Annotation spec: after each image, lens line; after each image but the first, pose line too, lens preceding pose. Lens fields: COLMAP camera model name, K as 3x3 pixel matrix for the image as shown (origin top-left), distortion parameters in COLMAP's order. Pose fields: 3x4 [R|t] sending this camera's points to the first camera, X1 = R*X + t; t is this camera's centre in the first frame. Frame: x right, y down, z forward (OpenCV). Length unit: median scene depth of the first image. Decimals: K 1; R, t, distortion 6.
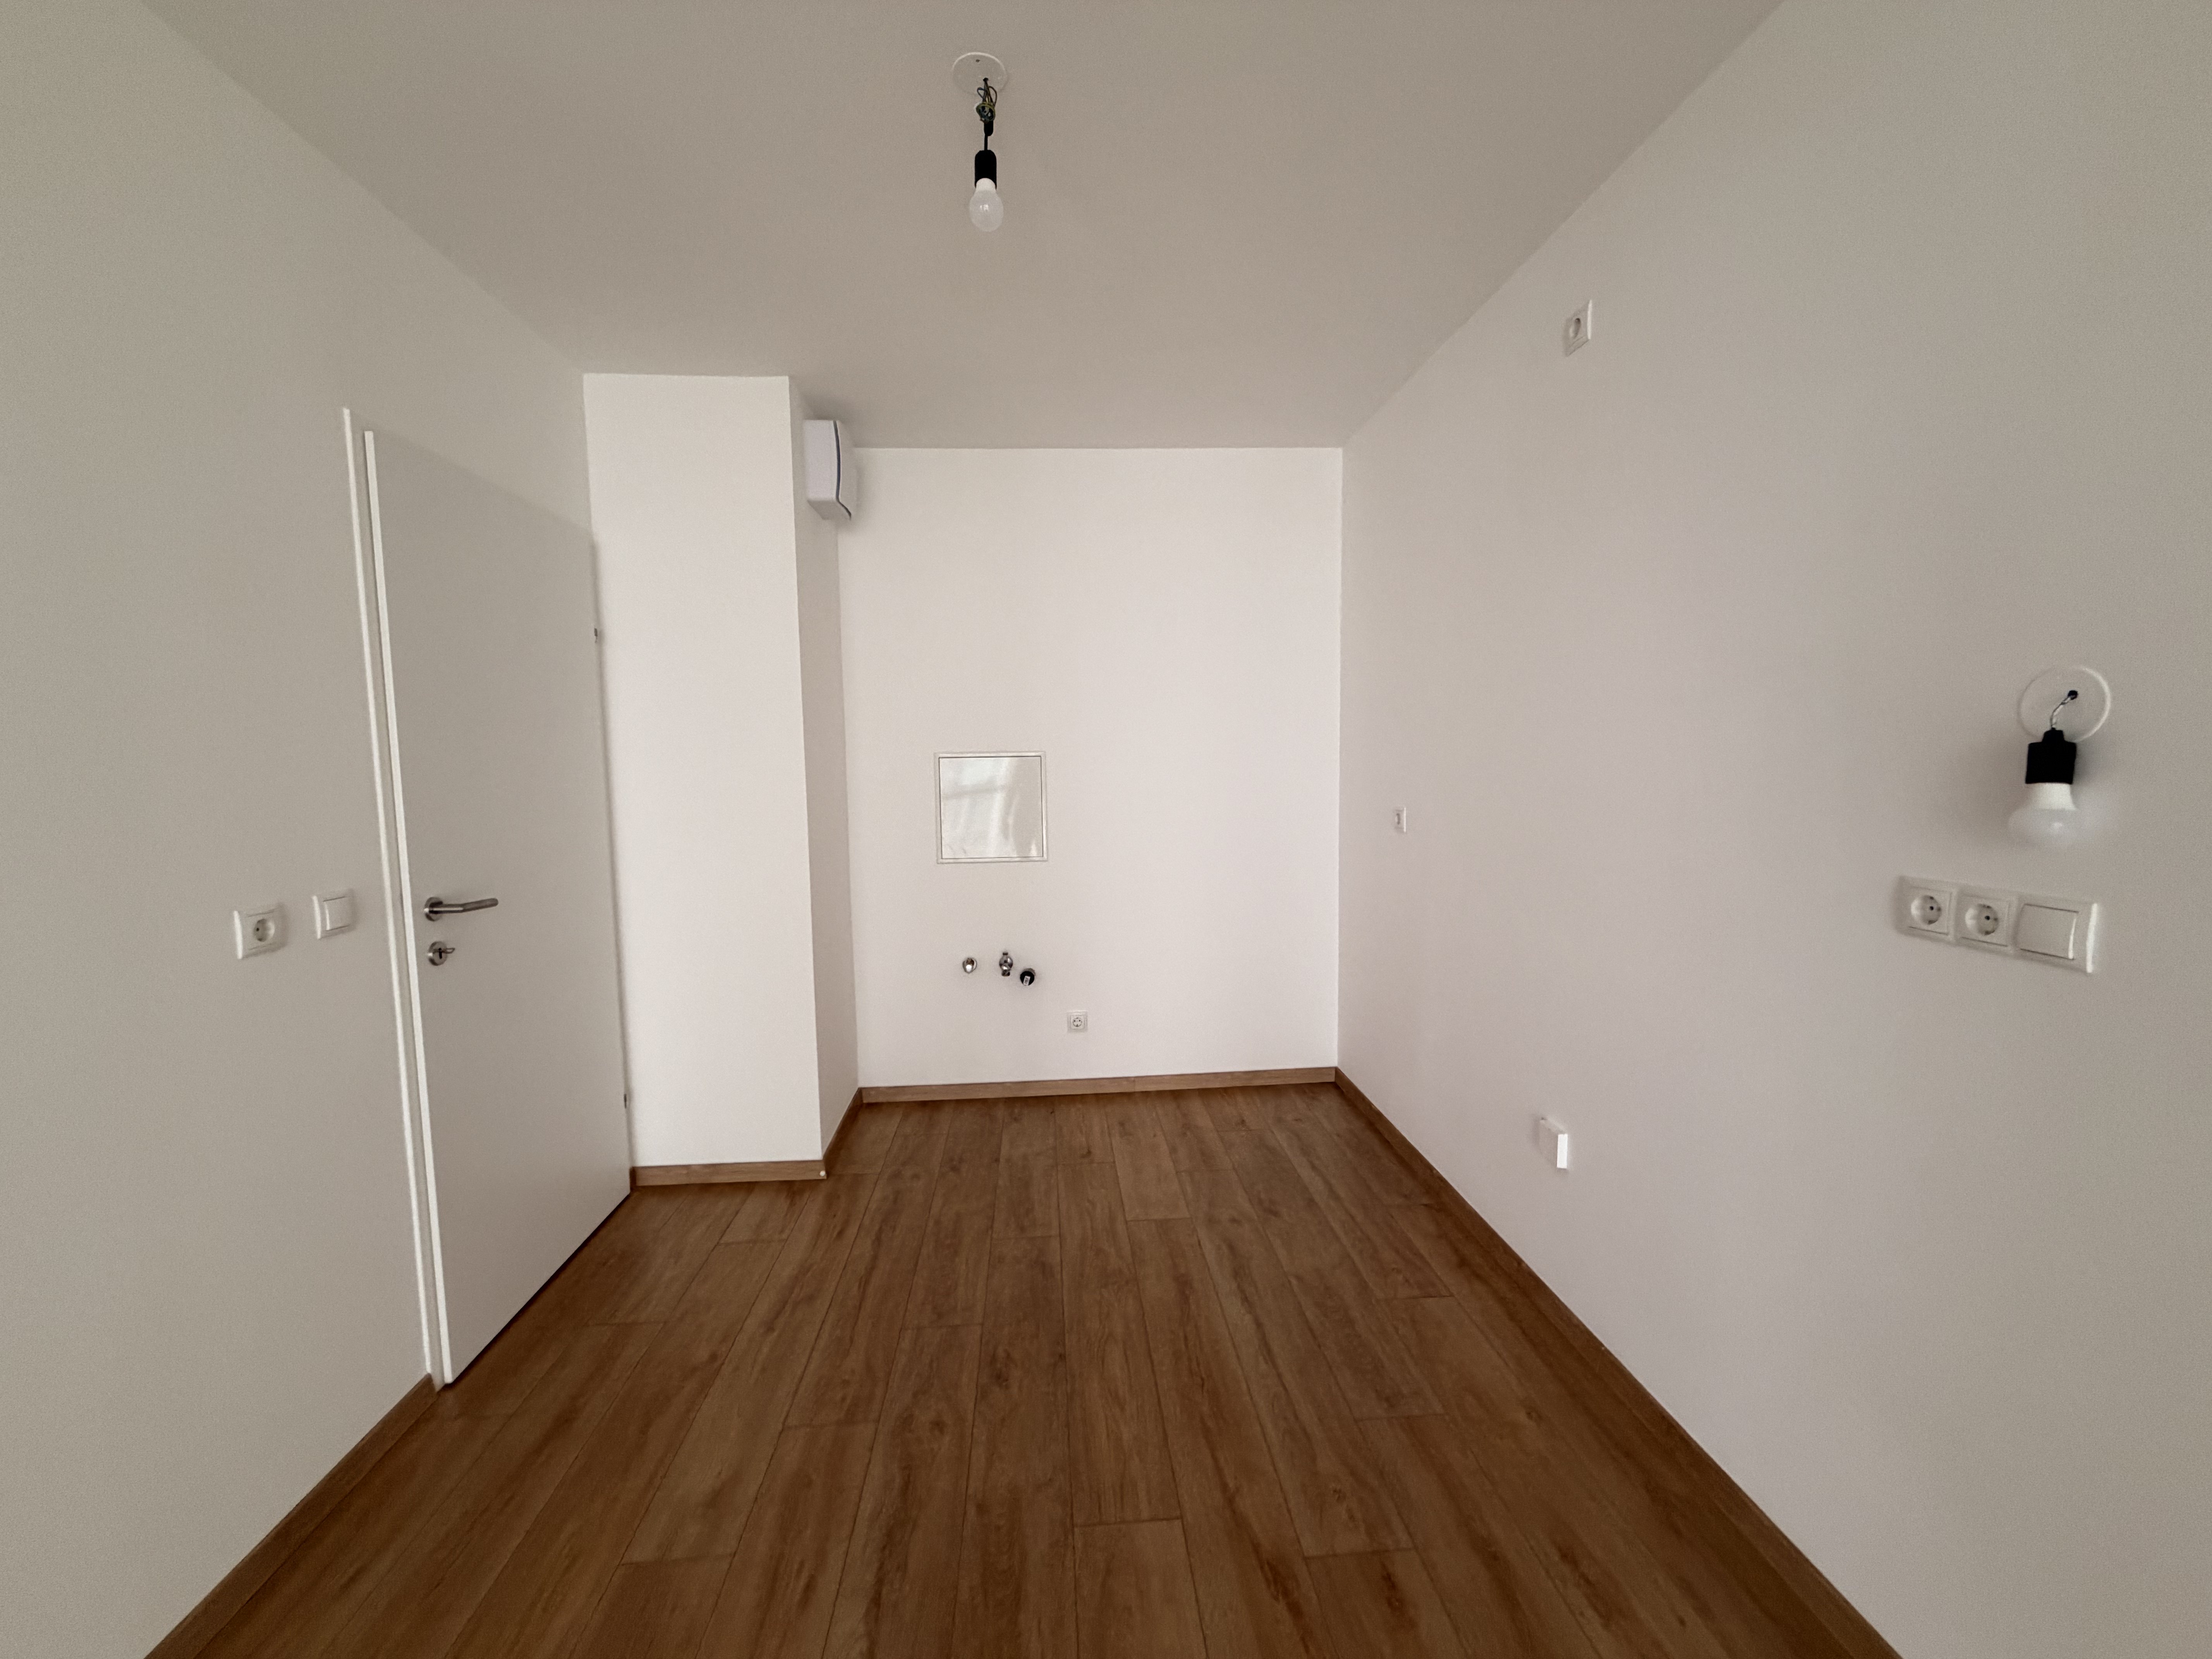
lens RADIAL K [[893.5, 0, 1110.1], [0, 893.5, 830.4], [0, 0, 1]] dist [-0.004216, -0.000169]
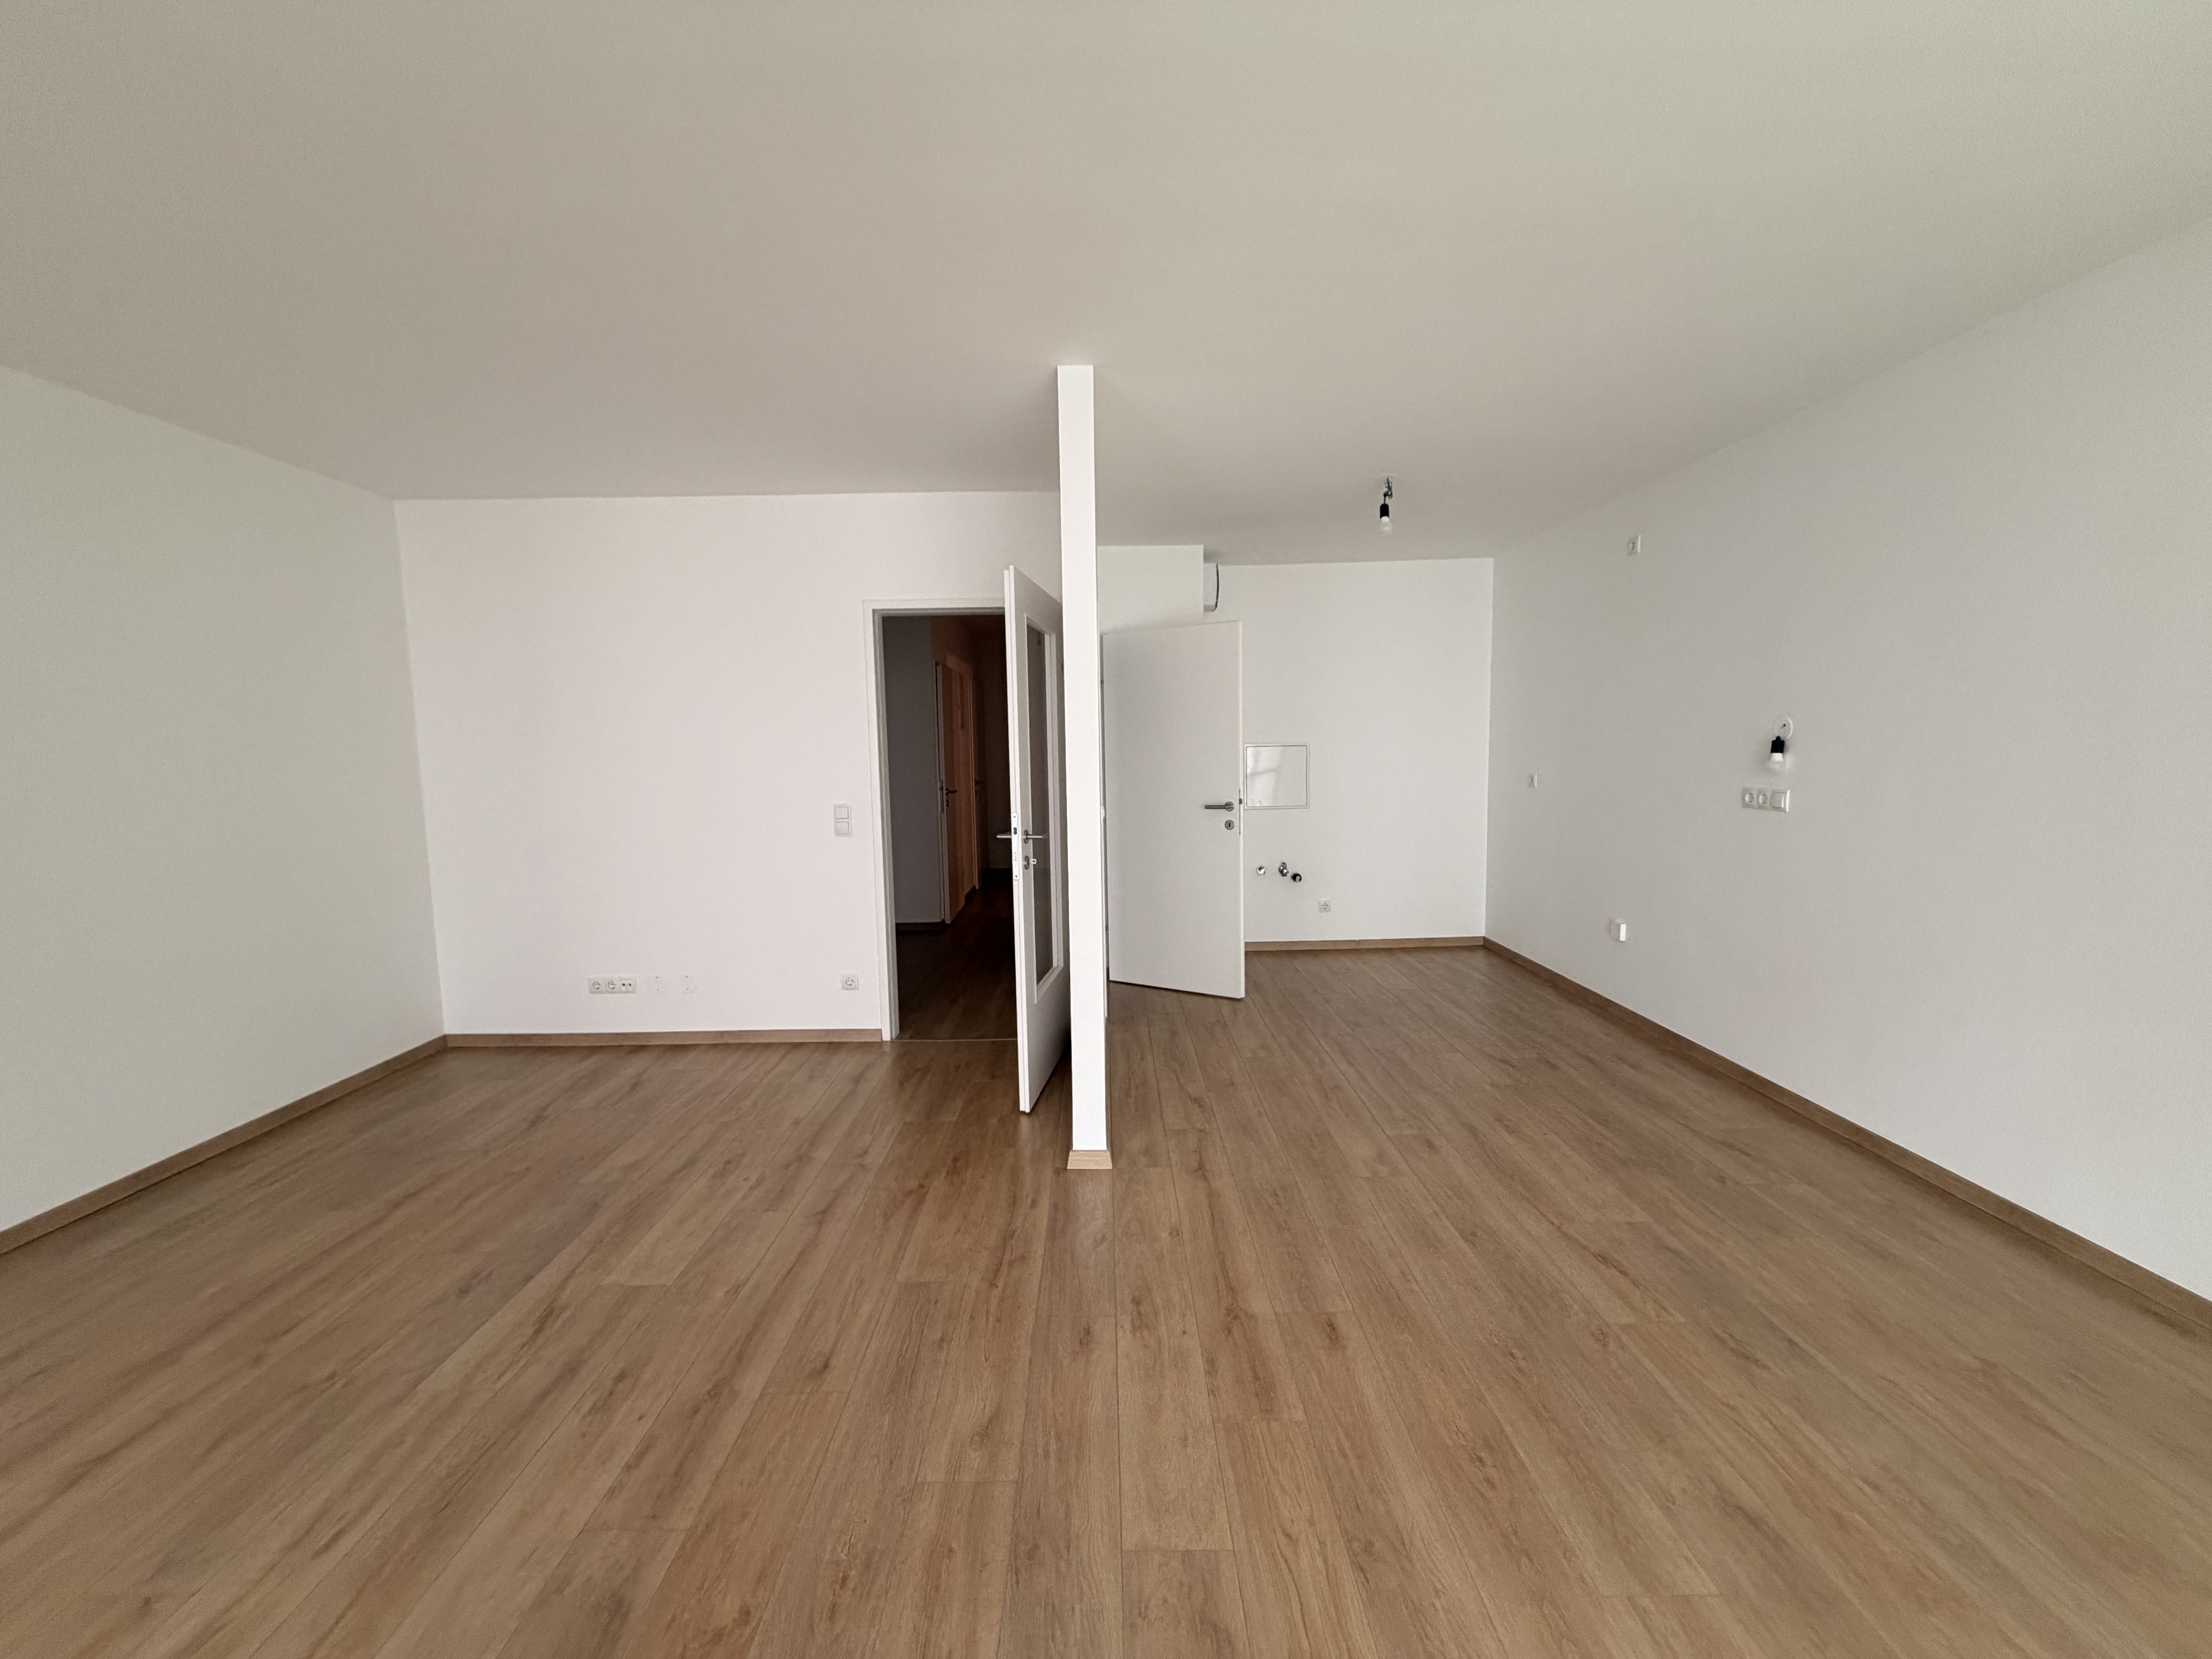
lens RADIAL K [[893.5, 0, 1101.9], [0, 893.5, 833.3], [0, 0, 1]] dist [-0.004216, -0.000169]
pose [[0.996749, 0.003064, -0.080506, -0.693345], [-0.001812, 0.999876, 0.015626, 0.119372], [0.080544, -0.015429, 0.996632, -1.506423]]
